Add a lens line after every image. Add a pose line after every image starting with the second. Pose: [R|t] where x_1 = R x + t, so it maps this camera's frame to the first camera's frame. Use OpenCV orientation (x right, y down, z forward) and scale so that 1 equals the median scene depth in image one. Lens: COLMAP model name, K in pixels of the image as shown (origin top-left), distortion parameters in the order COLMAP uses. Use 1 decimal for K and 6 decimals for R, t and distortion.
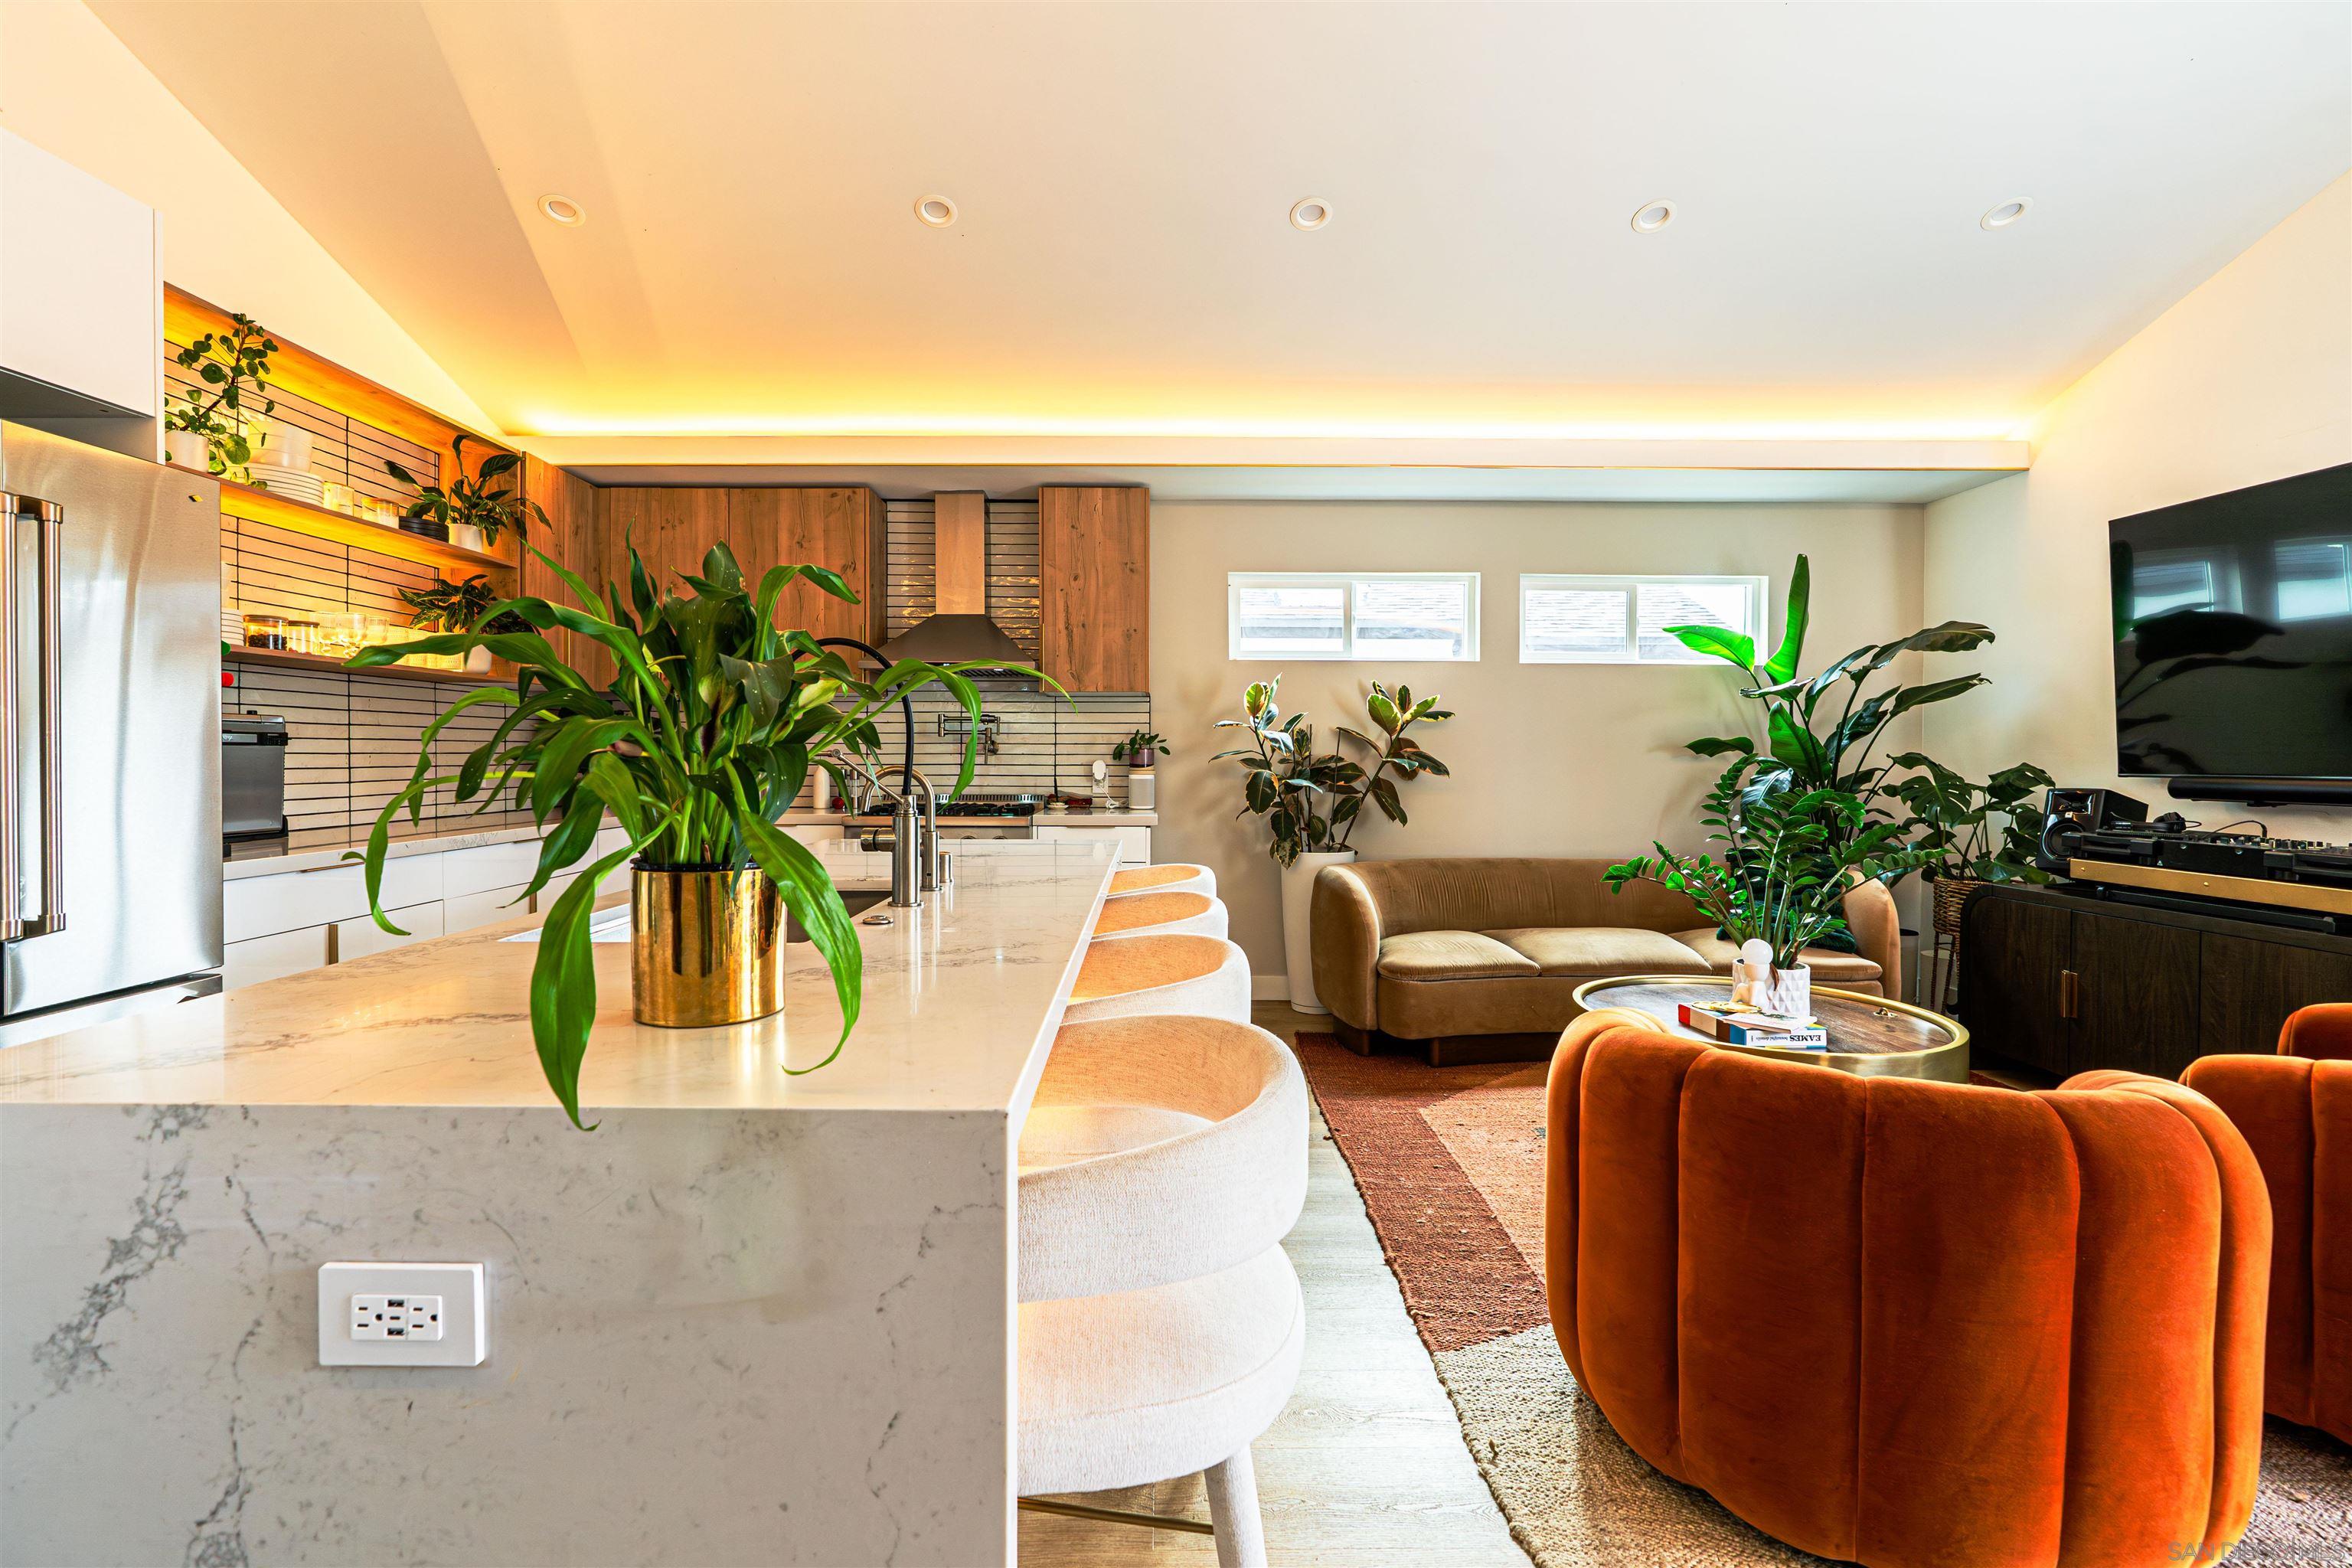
lens RADIAL K [[1071.9, 0, 1162.4], [0, 1071.9, 774.3], [0, 0, 1]] dist [-0.010499, 0.003426]
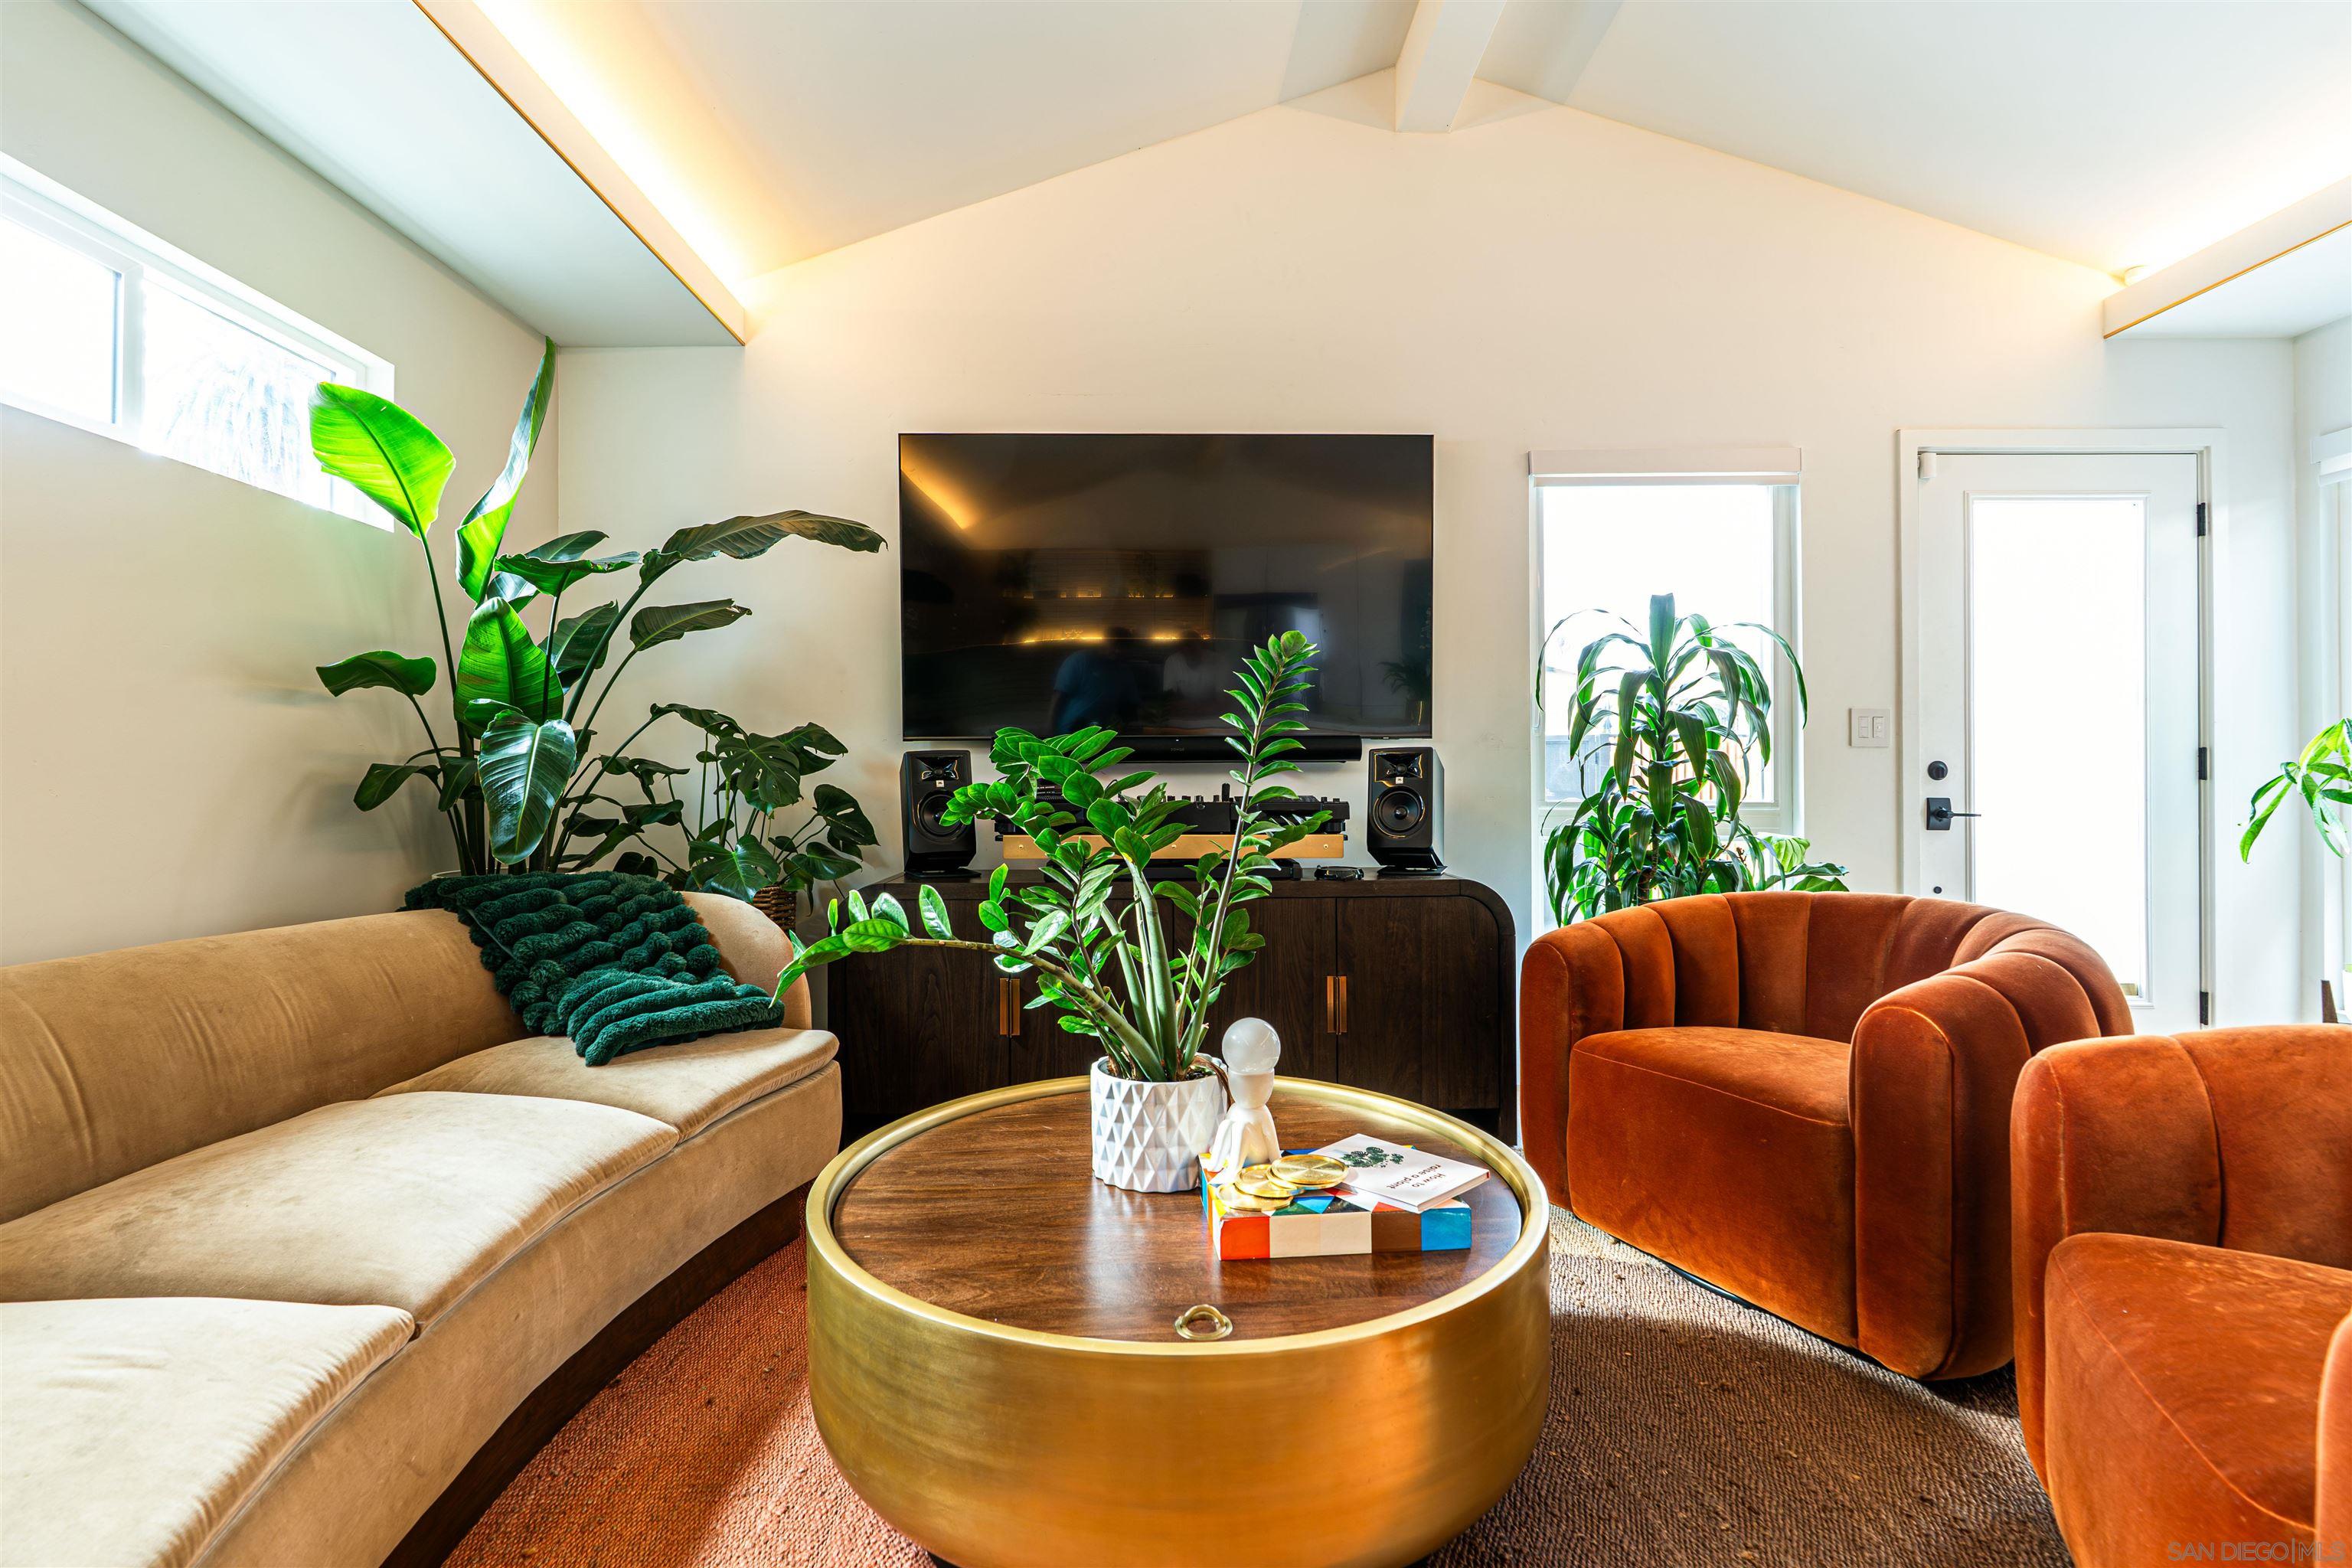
lens RADIAL K [[1071.9, 0, 1157.9], [0, 1071.9, 779.8], [0, 0, 1]] dist [-0.010499, 0.003426]
pose [[0.000942, -0.009850, 0.999951, 0.042741], [0.019570, 0.999760, 0.009830, 0.024203], [-0.999808, 0.019560, 0.001135, 0.667809]]
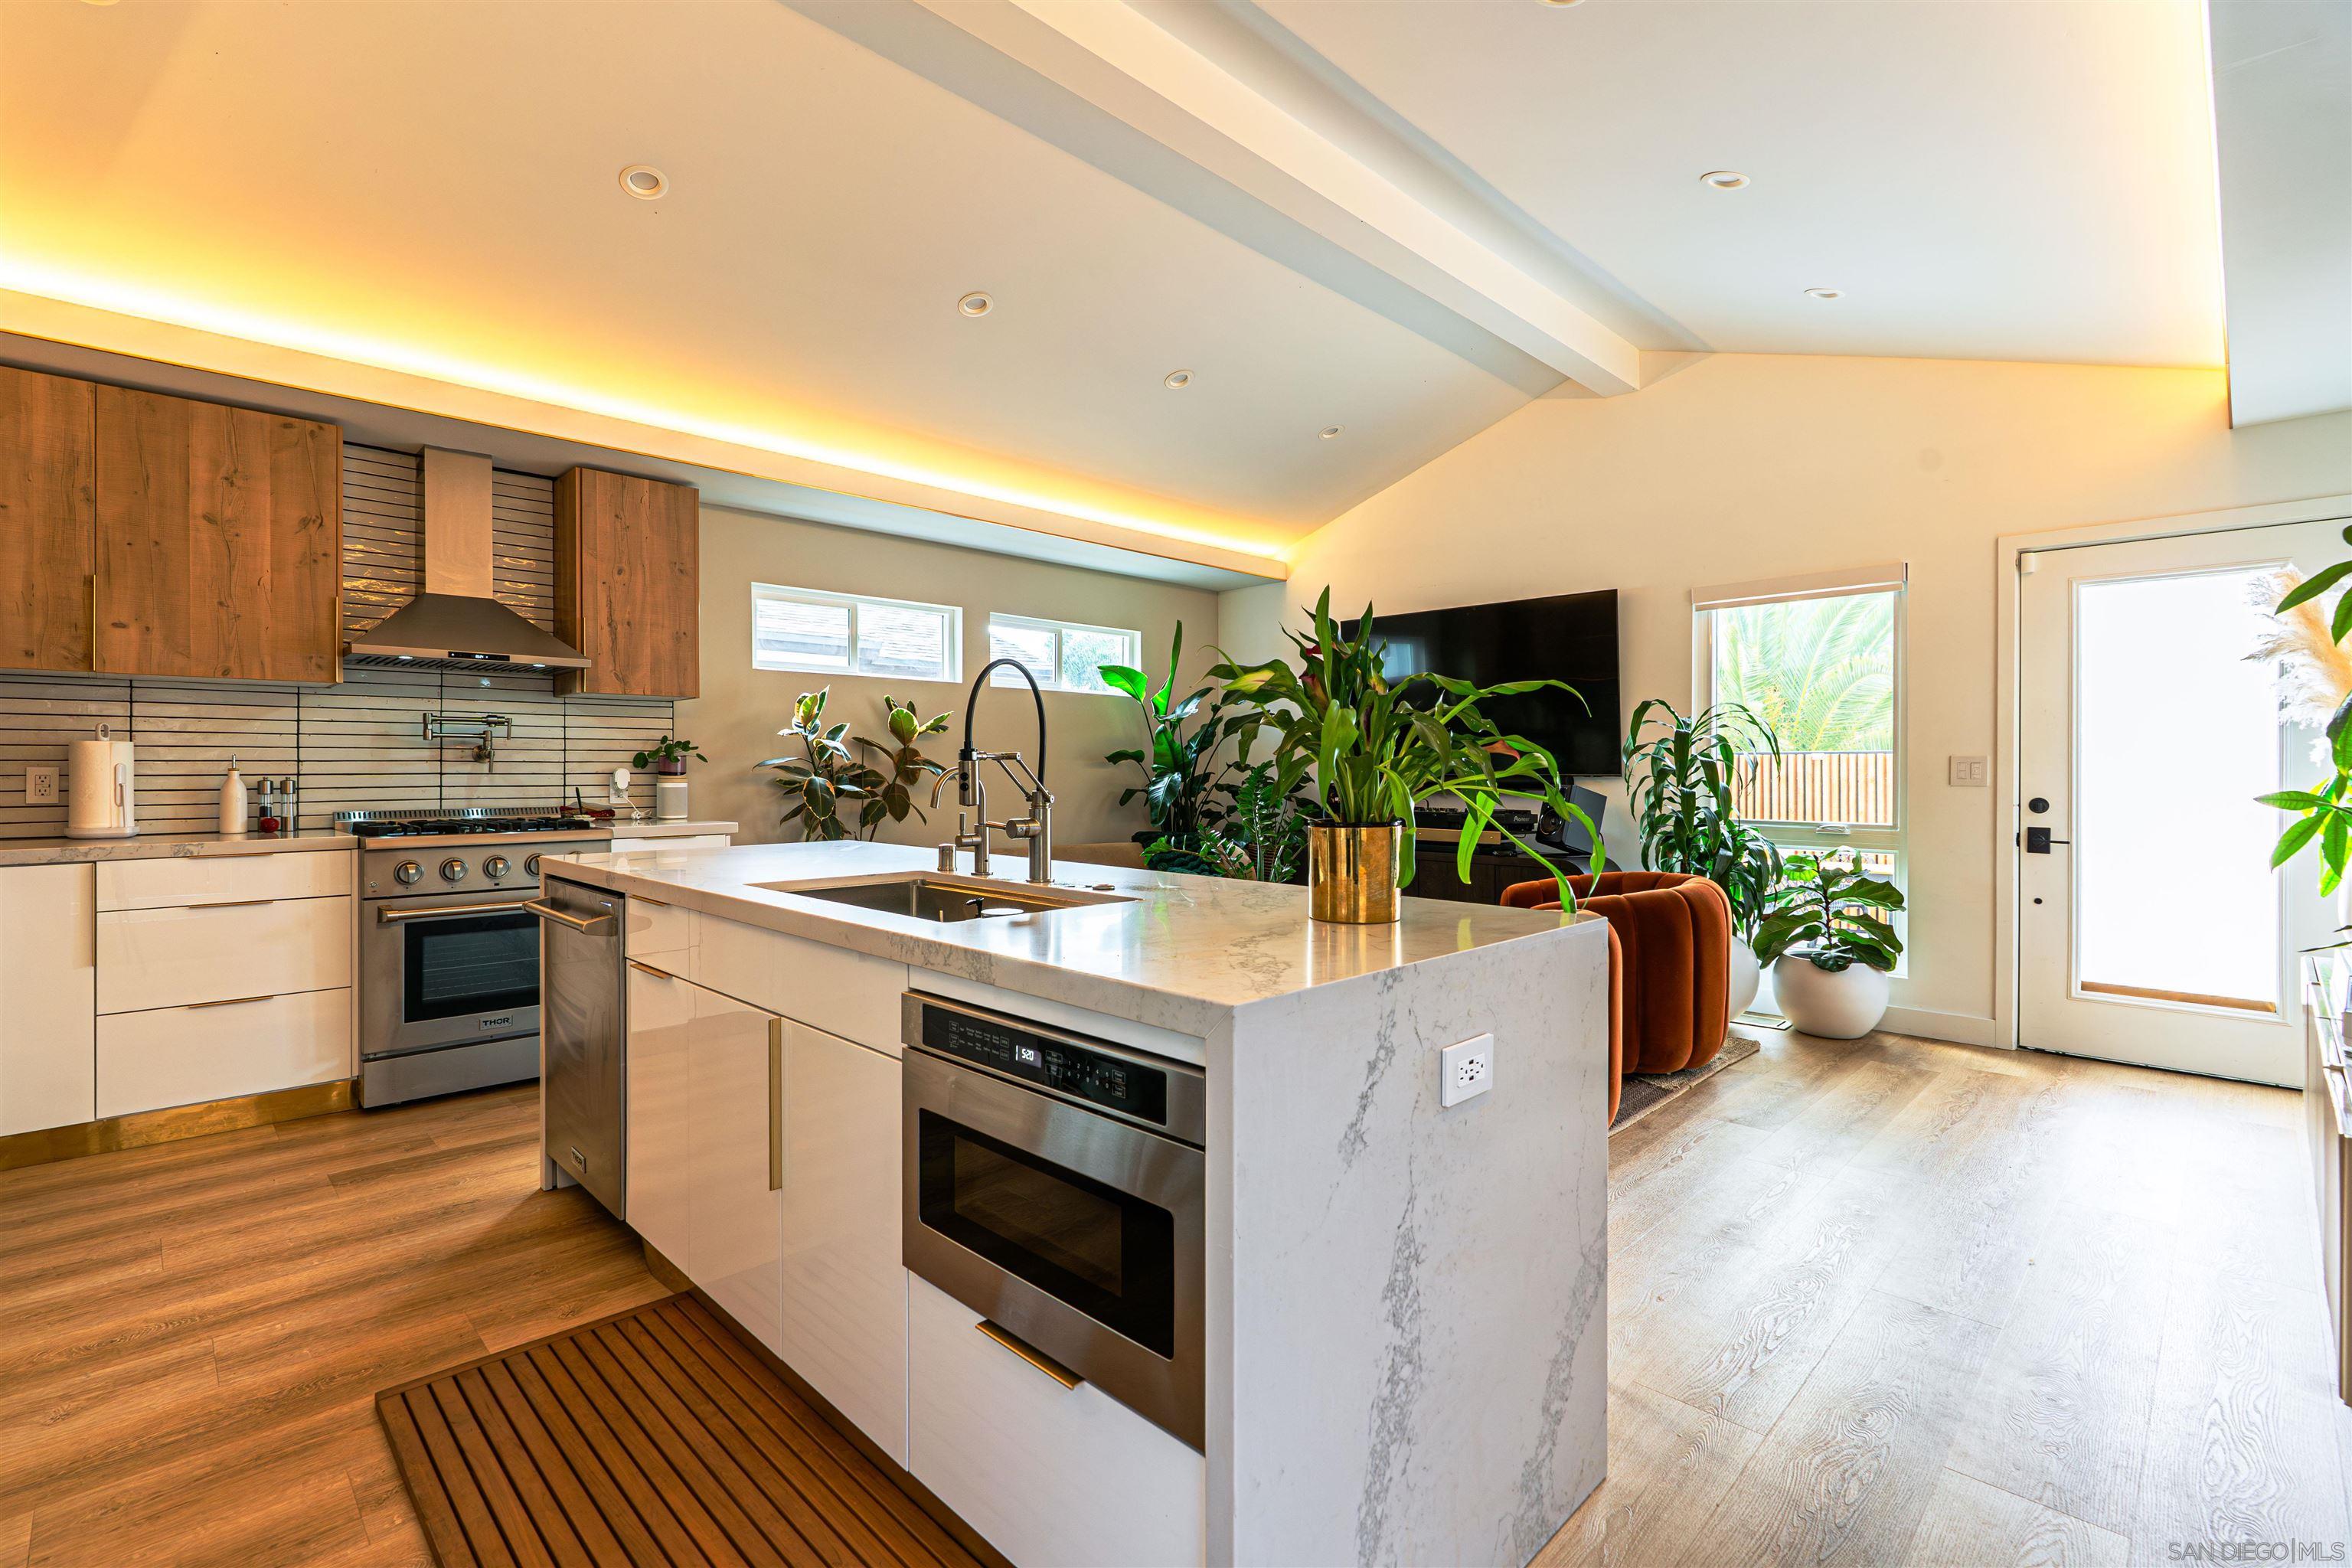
lens RADIAL K [[1071.9, 0, 1159.6], [0, 1071.9, 766.6], [0, 0, 1]] dist [-0.010499, 0.003426]
pose [[0.713002, -0.001344, 0.701161, -0.397686], [0.013529, 0.999838, -0.011841, 0.002947], [-0.701032, 0.017929, 0.712904, 0.014076]]
